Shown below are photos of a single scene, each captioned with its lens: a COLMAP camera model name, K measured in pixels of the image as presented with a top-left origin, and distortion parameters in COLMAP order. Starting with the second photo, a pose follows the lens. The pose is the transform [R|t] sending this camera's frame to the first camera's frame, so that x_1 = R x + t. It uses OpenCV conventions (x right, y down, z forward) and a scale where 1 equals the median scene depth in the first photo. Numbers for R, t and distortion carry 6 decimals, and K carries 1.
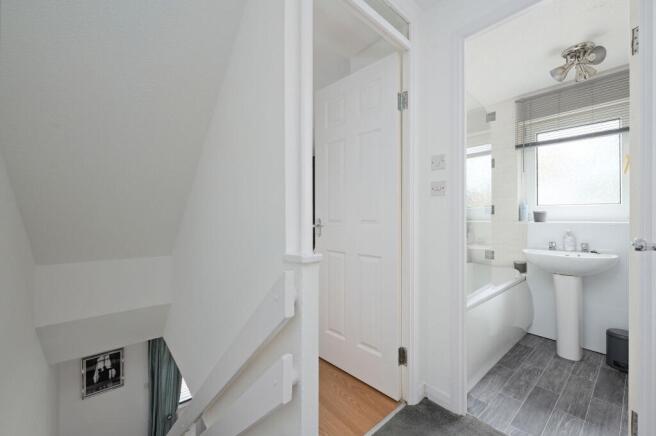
lens RADIAL K [[268.2, 0, 328.4], [0, 268.2, 214.0], [0, 0, 1]] dist [-0.000676, -0.000218]
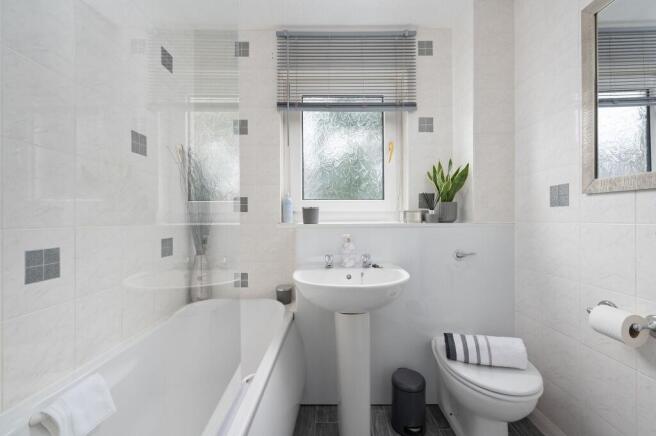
lens RADIAL K [[259.7, 0, 331.5], [0, 259.7, 220.5], [0, 0, 1]] dist [0.000592, -0.000119]
pose [[0.667974, -0.009819, 0.744120, 0.330471], [0.002962, 0.999940, 0.010536, 0.014673], [-0.744179, -0.004833, 0.667963, 0.501514]]
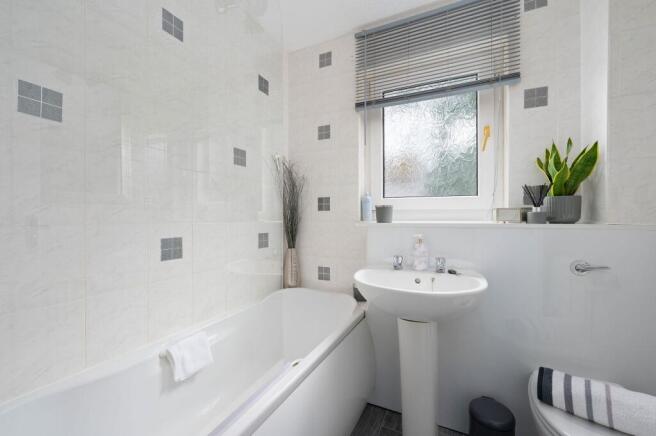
lens RADIAL K [[259.7, 0, 331.5], [0, 259.7, 220.5], [0, 0, 1]] dist [0.000592, -0.000119]
pose [[0.919327, -0.006913, 0.393433, 0.402152], [0.000702, 0.999873, 0.015928, 0.014358], [-0.393494, -0.014367, 0.919215, 0.450323]]
